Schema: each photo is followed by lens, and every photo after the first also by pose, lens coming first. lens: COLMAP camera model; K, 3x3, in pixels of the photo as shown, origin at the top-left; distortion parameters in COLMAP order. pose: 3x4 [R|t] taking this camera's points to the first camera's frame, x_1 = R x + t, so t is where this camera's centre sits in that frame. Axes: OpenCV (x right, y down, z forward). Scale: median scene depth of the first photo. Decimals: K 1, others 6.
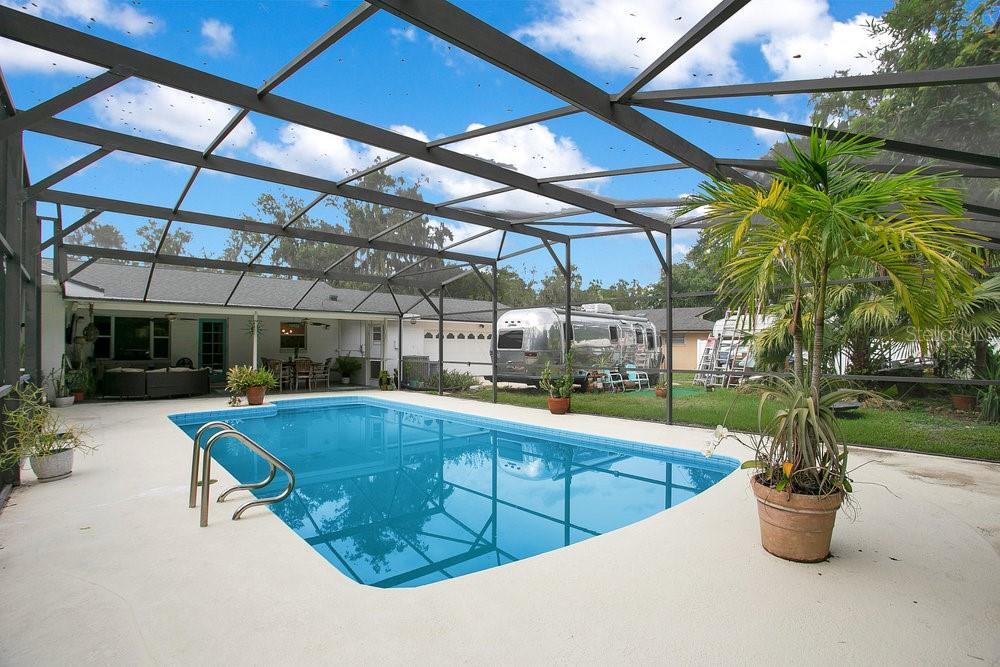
lens RADIAL K [[502.2, 0, 500.0], [0, 502.2, 333.5], [0, 0, 1]] dist [-0.000655, -0.000077]
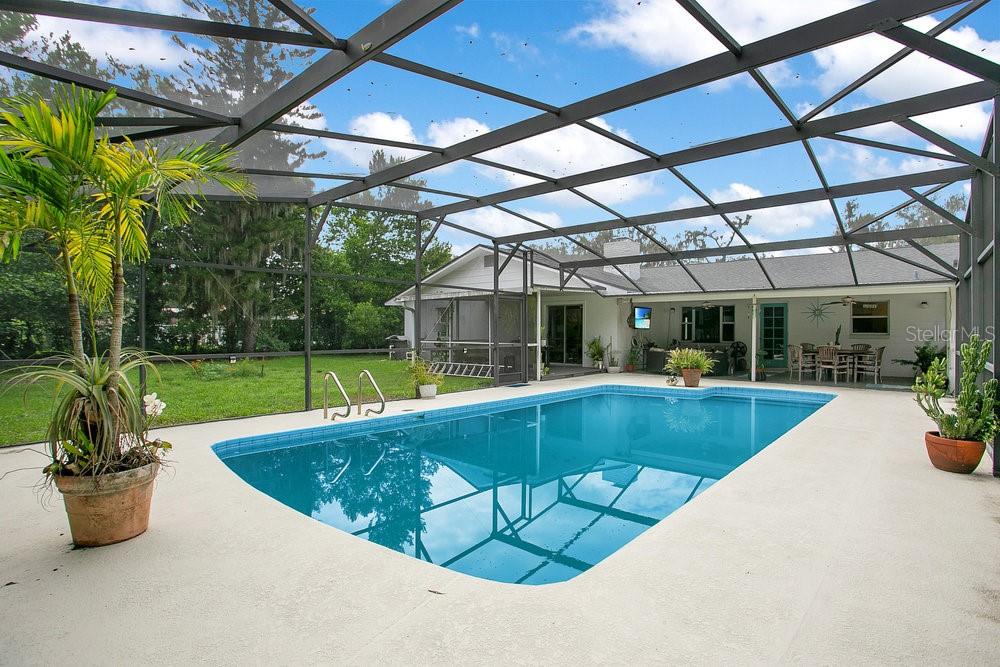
lens RADIAL K [[502.2, 0, 500.0], [0, 502.2, 333.5], [0, 0, 1]] dist [-0.000655, -0.000077]
pose [[0.098949, 0.002553, -0.995089, 0.448043], [0.026546, 0.999634, 0.005205, 0.014110], [0.994738, -0.026931, 0.098845, 0.445845]]
